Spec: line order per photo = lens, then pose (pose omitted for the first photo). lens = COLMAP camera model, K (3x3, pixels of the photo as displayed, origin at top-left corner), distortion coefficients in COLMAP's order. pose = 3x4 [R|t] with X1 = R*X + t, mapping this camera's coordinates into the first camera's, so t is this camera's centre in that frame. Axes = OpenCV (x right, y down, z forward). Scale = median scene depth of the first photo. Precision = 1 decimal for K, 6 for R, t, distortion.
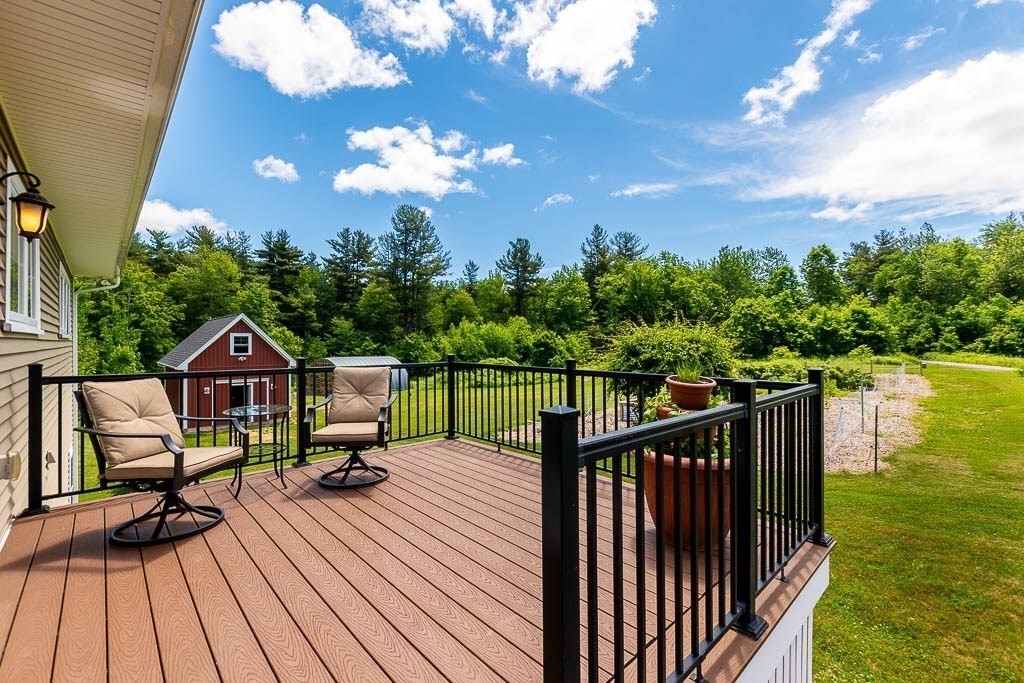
lens RADIAL K [[442.1, 0, 515.1], [0, 442.1, 342.5], [0, 0, 1]] dist [0.010313, 0.000130]
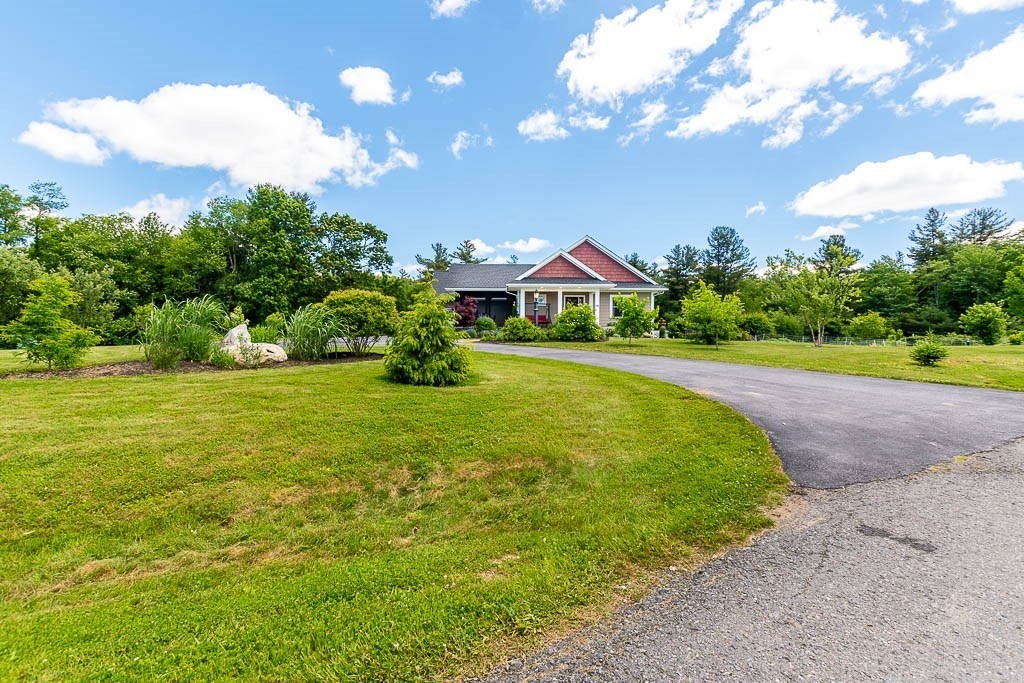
lens RADIAL K [[442.1, 0, 509.7], [0, 442.1, 345.1], [0, 0, 1]] dist [0.010313, 0.000130]
pose [[0.729397, 0.020656, -0.683778, 0.179364], [-0.007687, 0.999728, 0.022000, 0.018560], [0.684047, -0.010791, 0.729358, -0.342051]]
